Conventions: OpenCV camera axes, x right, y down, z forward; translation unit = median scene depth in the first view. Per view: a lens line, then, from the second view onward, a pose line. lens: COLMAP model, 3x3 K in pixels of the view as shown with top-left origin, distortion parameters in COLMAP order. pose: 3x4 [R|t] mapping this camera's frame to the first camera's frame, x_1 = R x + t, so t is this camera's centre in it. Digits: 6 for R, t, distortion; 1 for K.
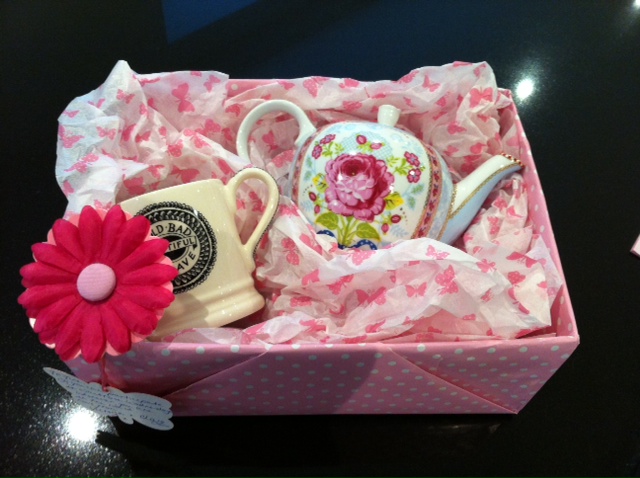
lens RADIAL K [[654.5, 0, 320.0], [0, 654.5, 239.0], [0, 0, 1]] dist [0.093795, -0.480578]
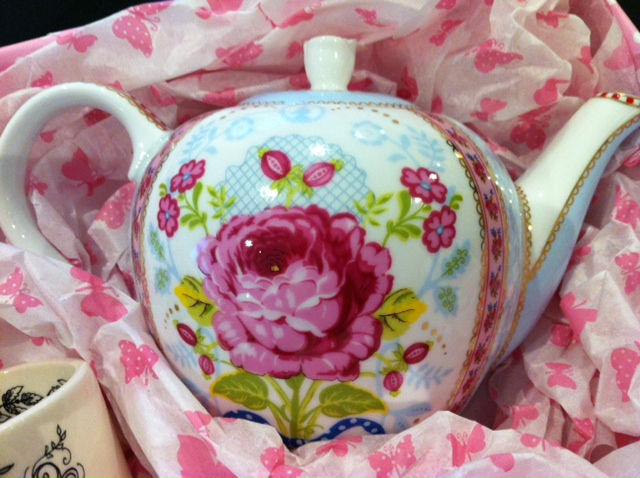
lens RADIAL K [[654.5, 0, 320.0], [0, 654.5, 239.0], [0, 0, 1]] dist [0.093795, -0.480578]
pose [[0.971660, -0.234906, 0.026394, 0.067171], [0.228473, 0.961912, 0.150087, -0.159555], [-0.060645, -0.139803, 0.988320, 0.636556]]
